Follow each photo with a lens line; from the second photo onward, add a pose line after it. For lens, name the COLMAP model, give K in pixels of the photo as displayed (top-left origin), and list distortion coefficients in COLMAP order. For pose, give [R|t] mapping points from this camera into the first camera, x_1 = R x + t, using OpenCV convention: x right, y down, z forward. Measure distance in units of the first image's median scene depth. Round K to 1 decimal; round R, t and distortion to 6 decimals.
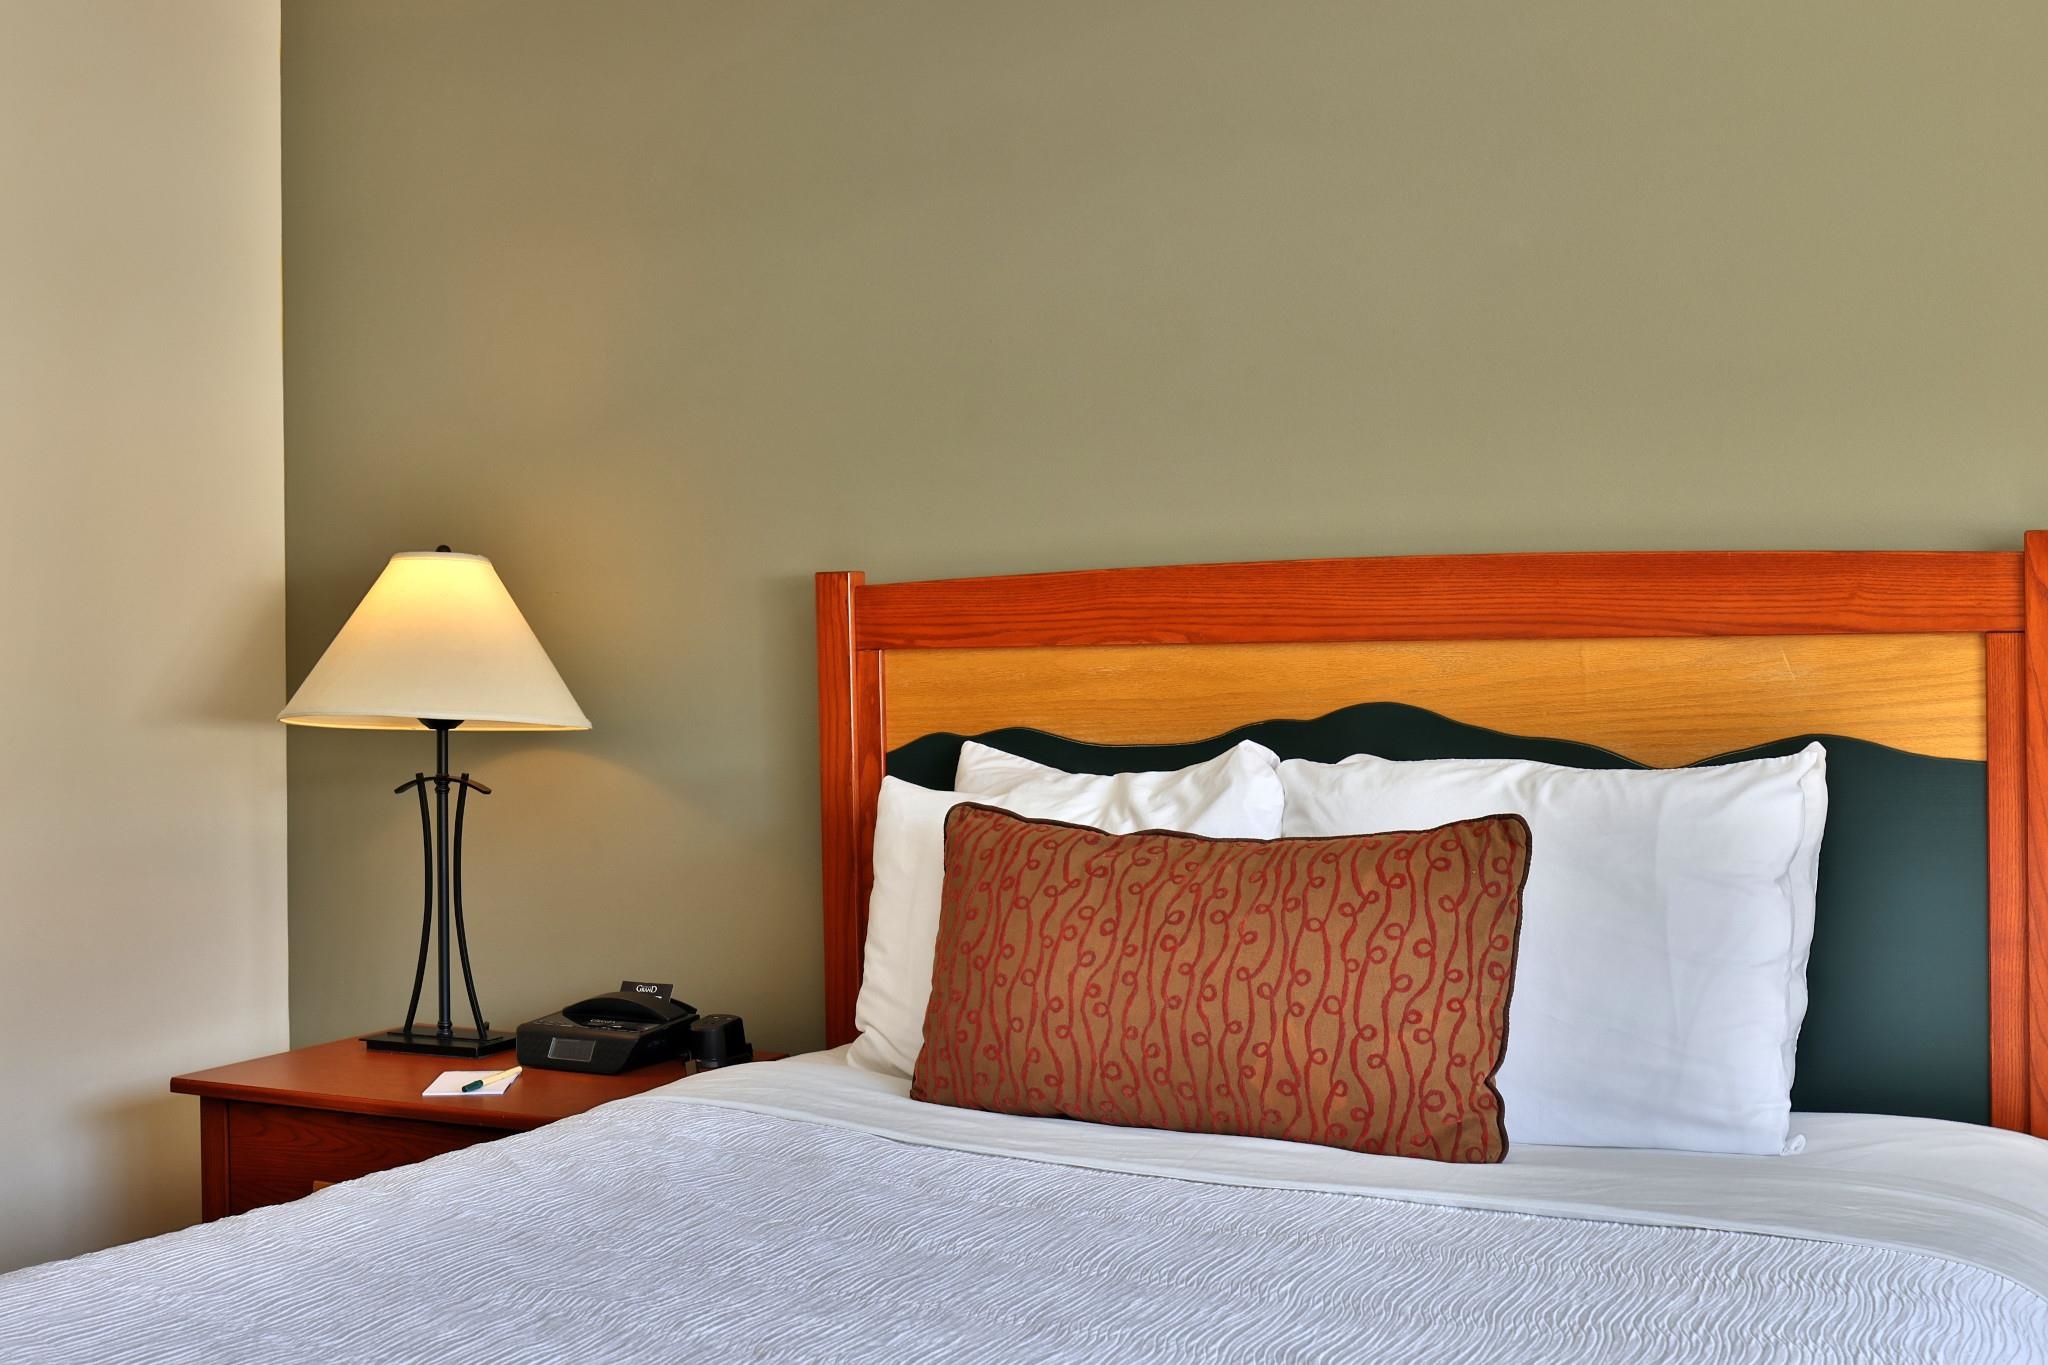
lens RADIAL K [[2155.1, 0, 1024.0], [0, 2155.1, 682.5], [0, 0, 1]] dist [0.009099, -0.006513]
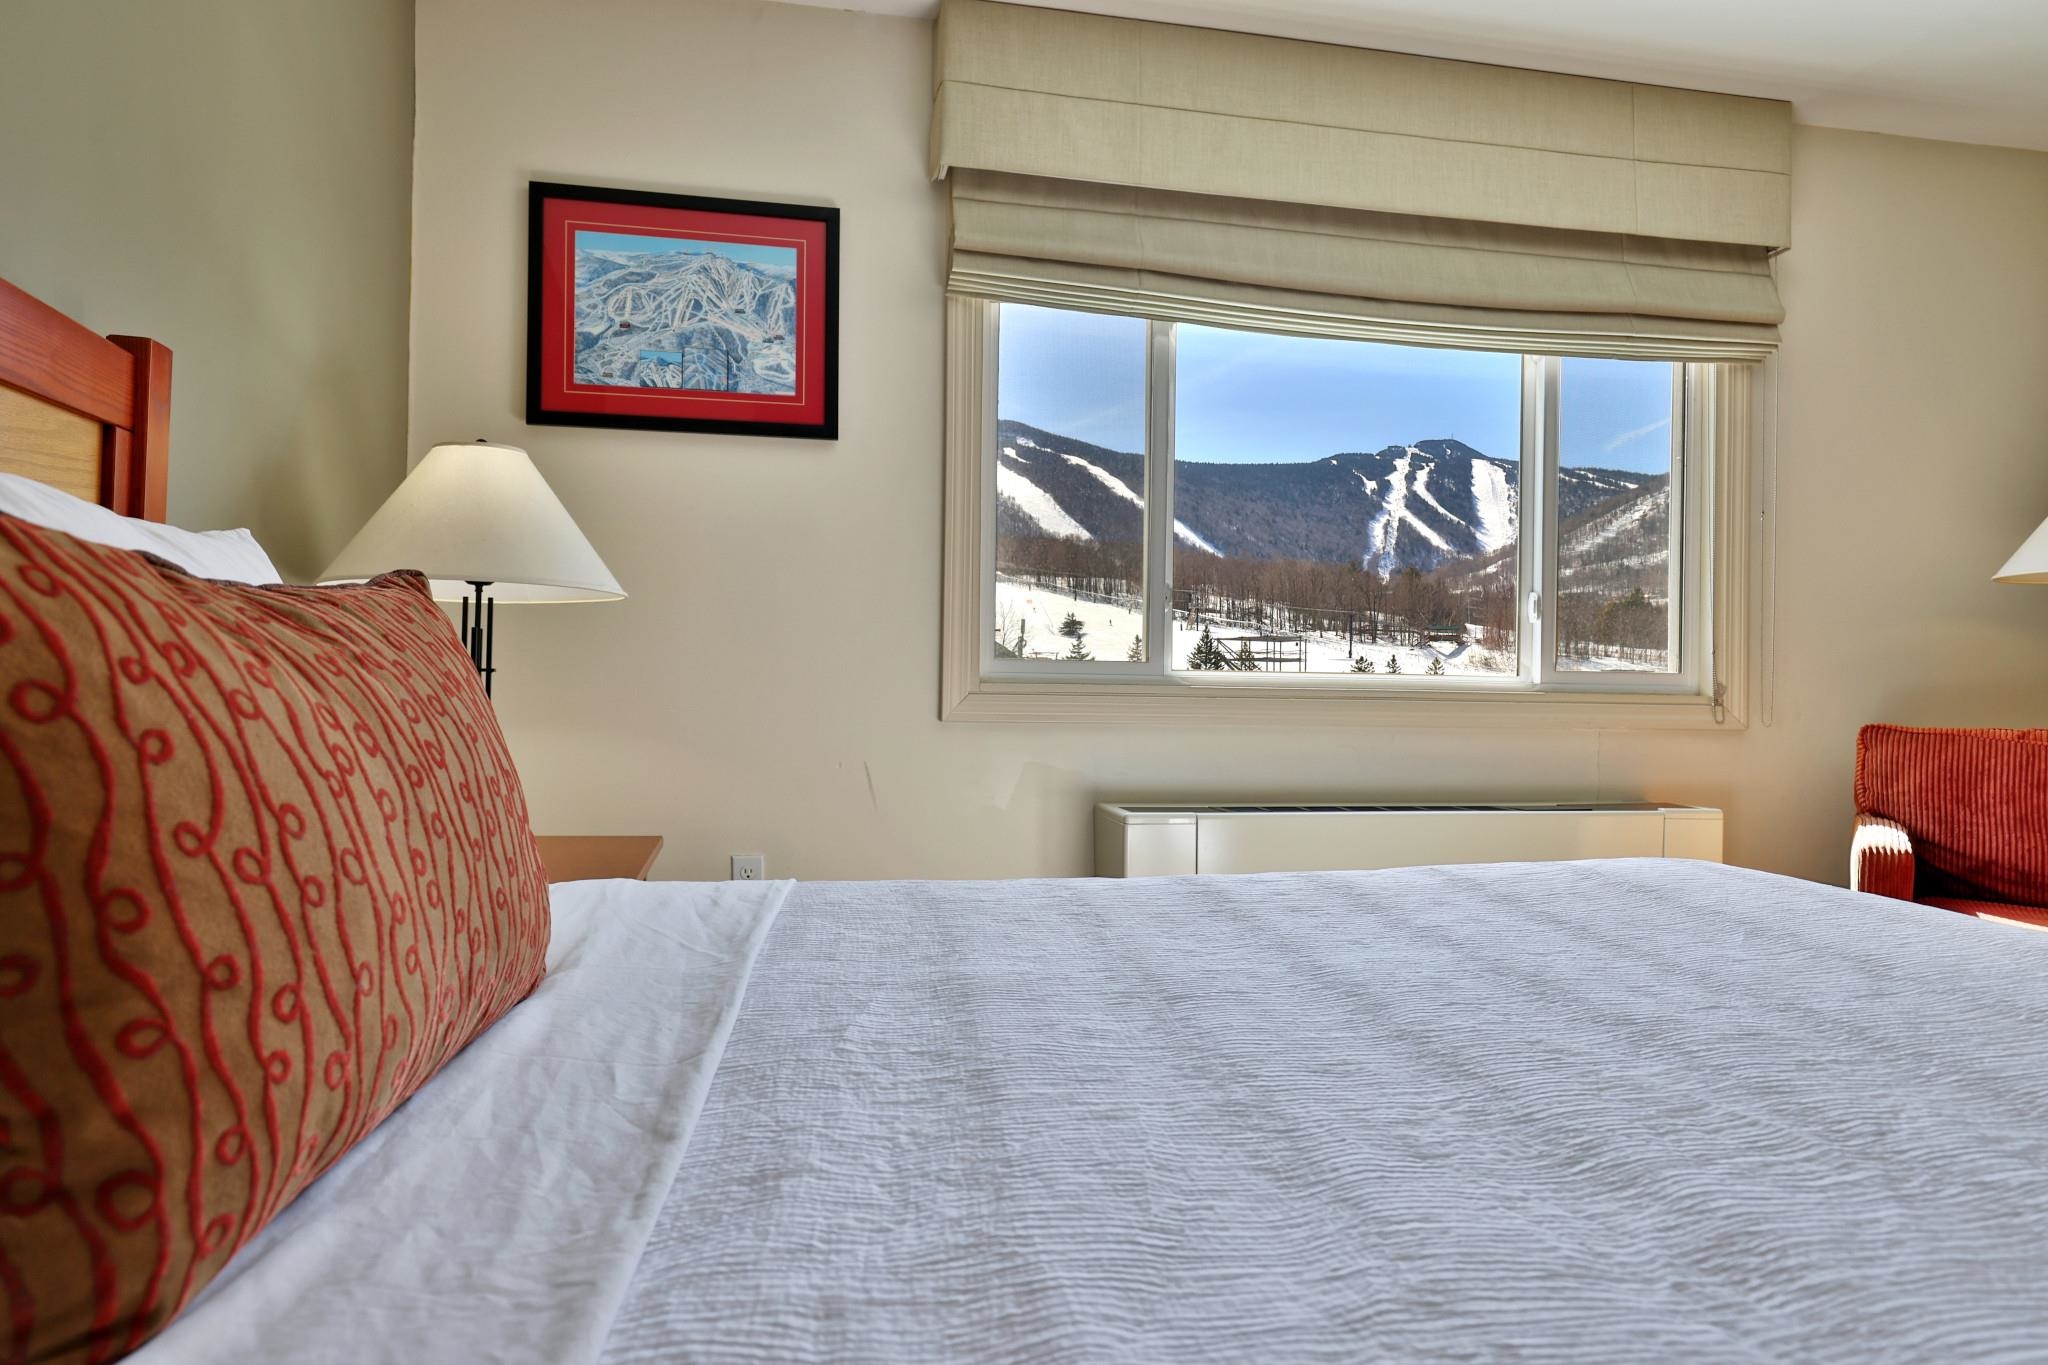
lens RADIAL K [[1292.8, 0, 1024.0], [0, 1292.8, 682.5], [0, 0, 1]] dist [0.000336, -0.000993]
pose [[-0.609044, 0.005871, 0.793115, -0.283982], [-0.009729, 0.999842, -0.014873, 0.101563], [-0.793077, -0.016775, -0.608891, 1.043752]]
